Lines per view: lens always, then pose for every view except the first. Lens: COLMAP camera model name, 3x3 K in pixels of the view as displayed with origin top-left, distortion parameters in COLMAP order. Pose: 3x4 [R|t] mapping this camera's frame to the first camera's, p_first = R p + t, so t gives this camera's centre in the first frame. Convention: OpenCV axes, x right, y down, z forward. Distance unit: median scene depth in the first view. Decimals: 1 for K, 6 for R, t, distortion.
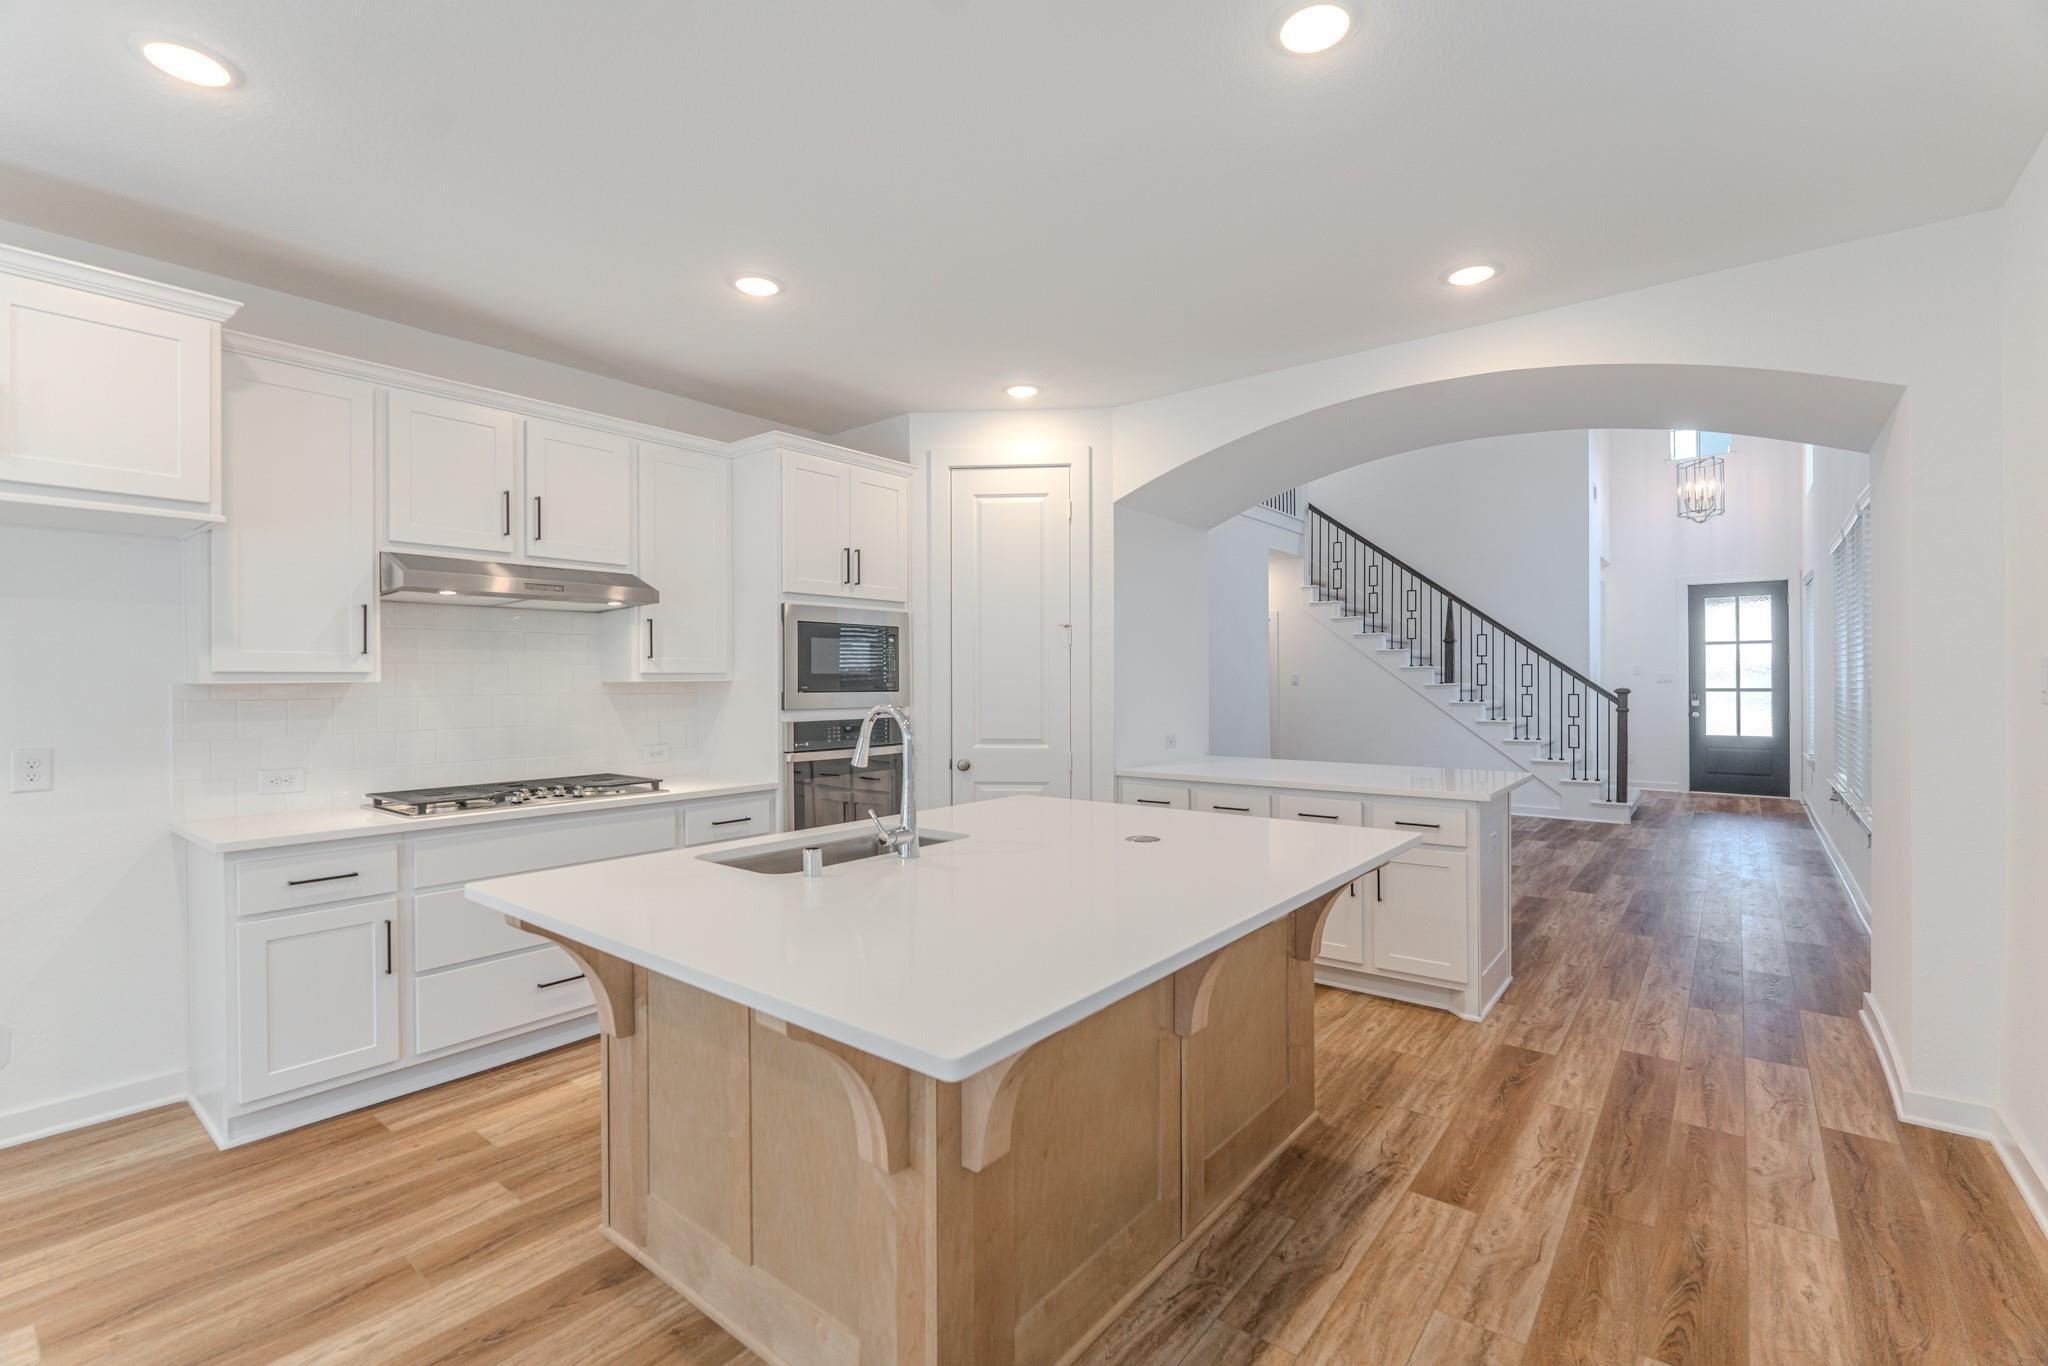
lens RADIAL K [[896.1, 0, 1035.1], [0, 896.1, 684.4], [0, 0, 1]] dist [-0.009074, 0.000697]
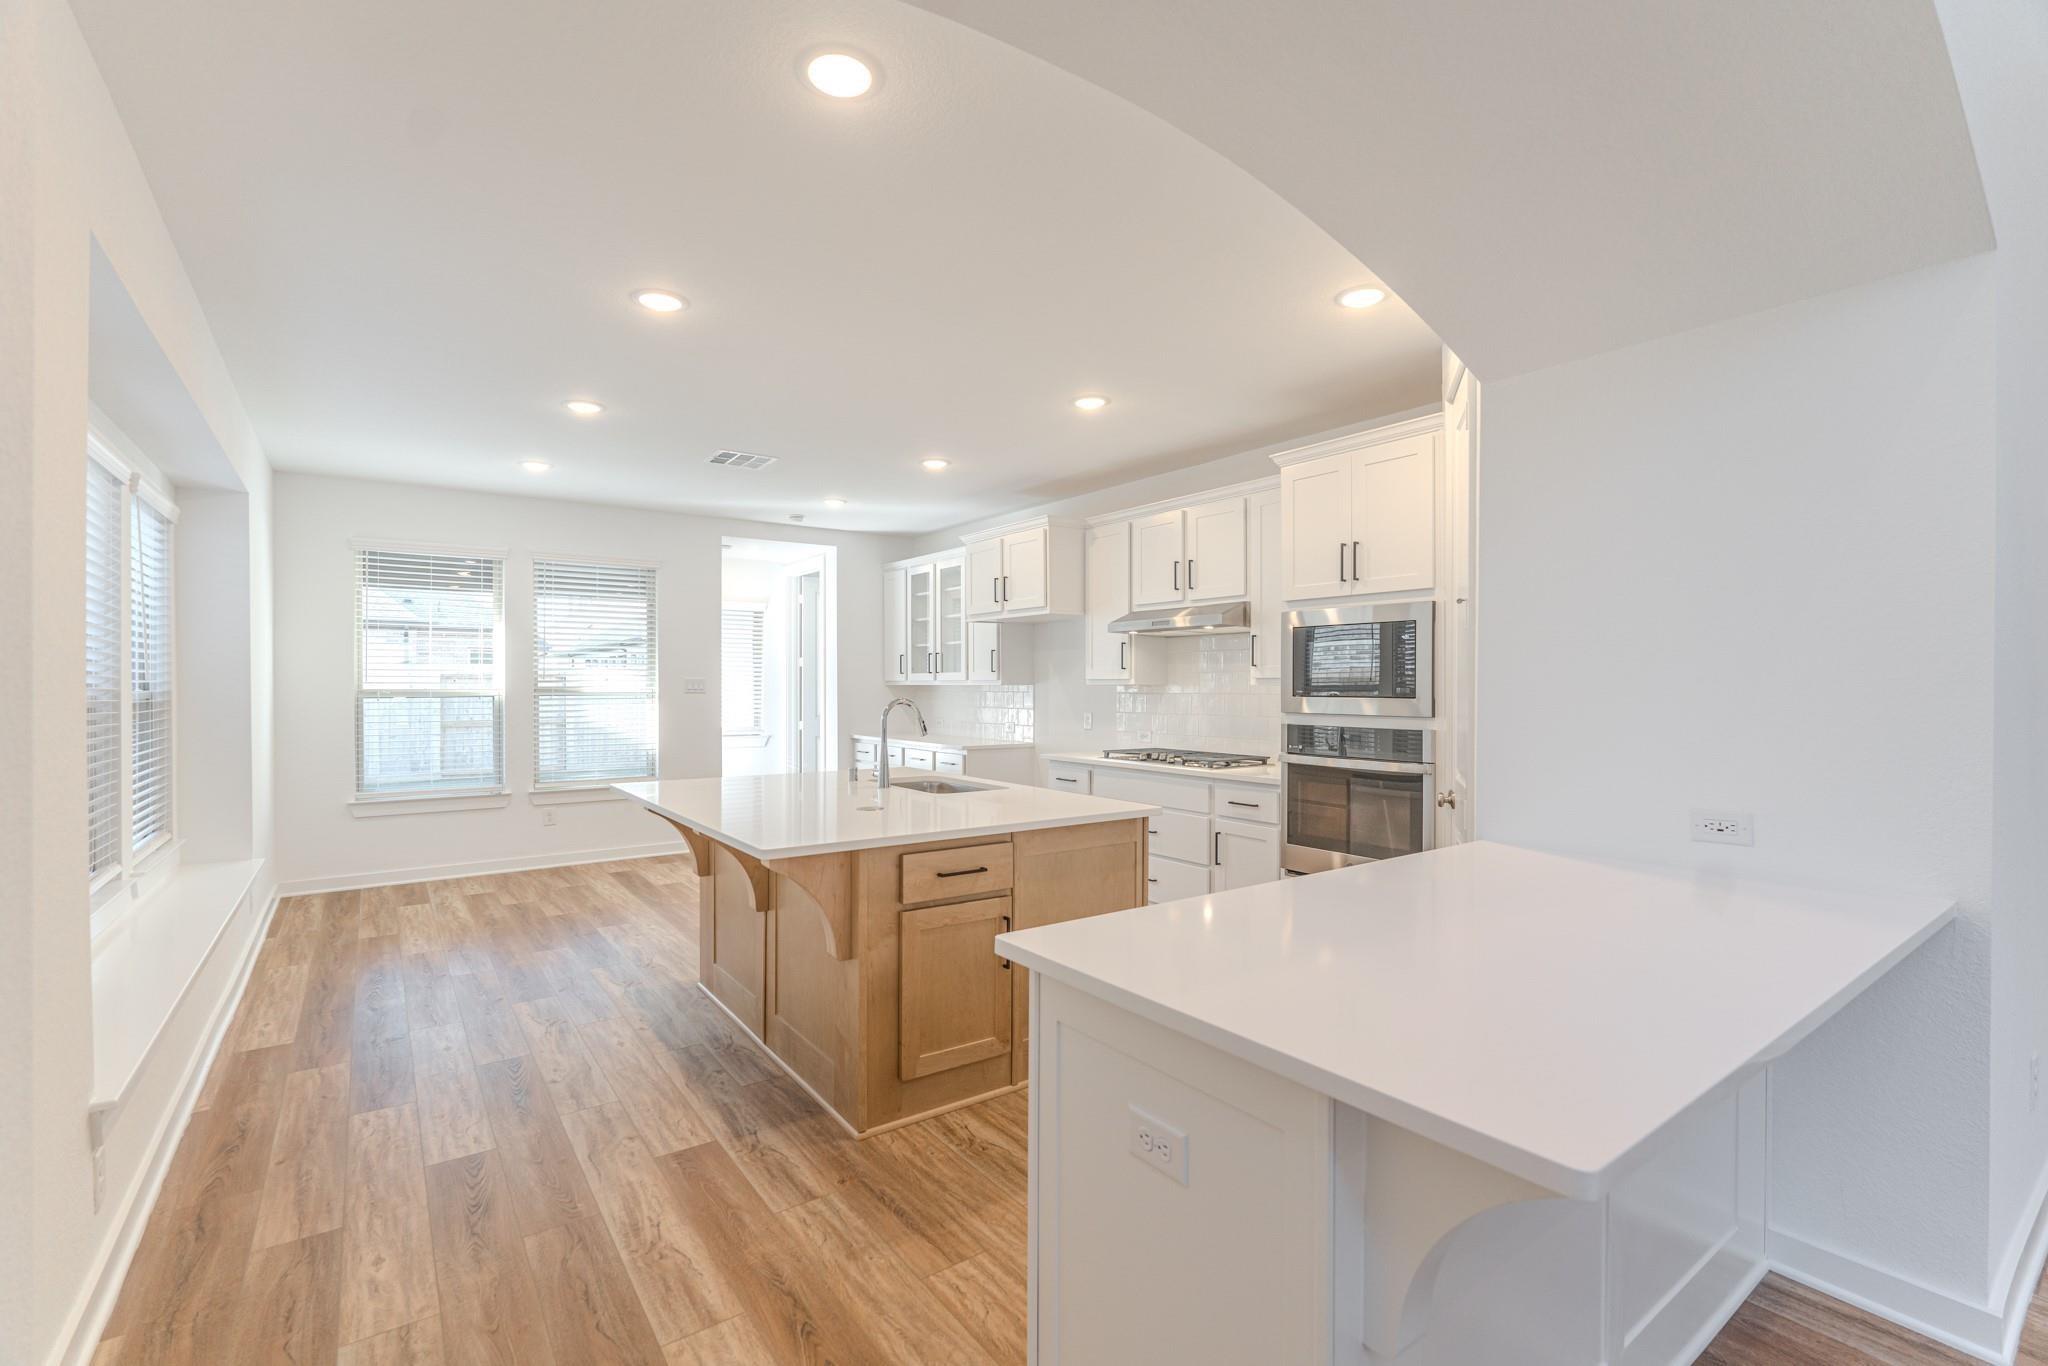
lens RADIAL K [[896.1, 0, 1035.1], [0, 896.1, 684.4], [0, 0, 1]] dist [-0.009074, 0.000697]
pose [[-0.259931, 0.003913, -0.965619, 0.721756], [-0.004456, 0.999976, 0.005252, -0.007519], [0.965617, 0.005668, -0.259907, 0.866146]]
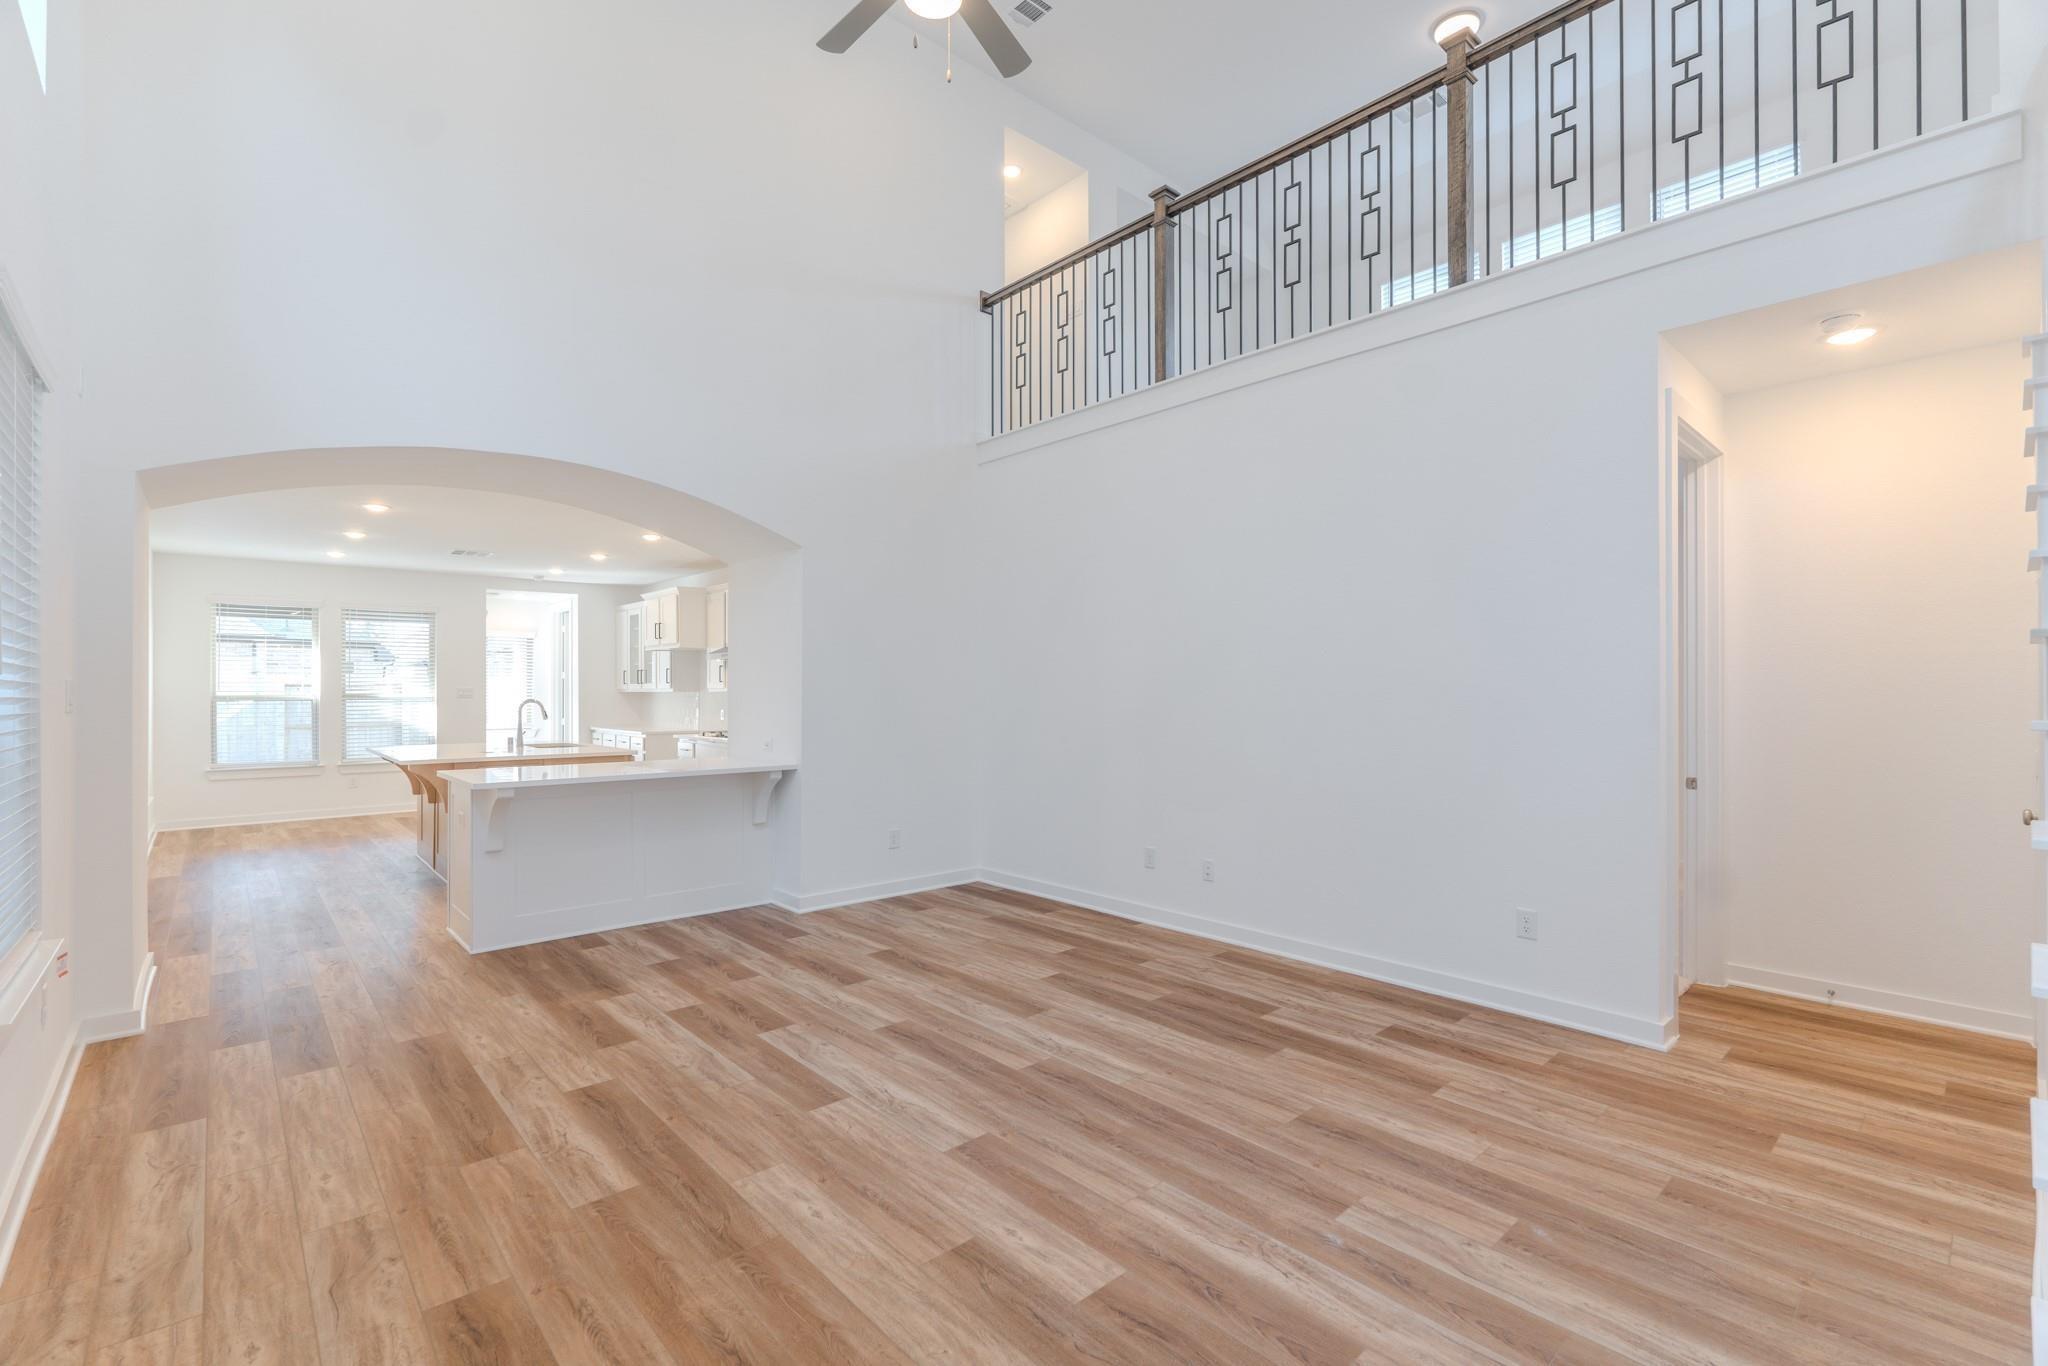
lens RADIAL K [[861.4, 0, 1027.9], [0, 861.4, 693.7], [0, 0, 1]] dist [-0.013071, 0.000276]
pose [[-0.144034, 0.008238, -0.989538, 1.315749], [-0.003454, 0.999955, 0.008828, -0.016223], [0.989567, 0.004689, -0.143999, 1.618837]]
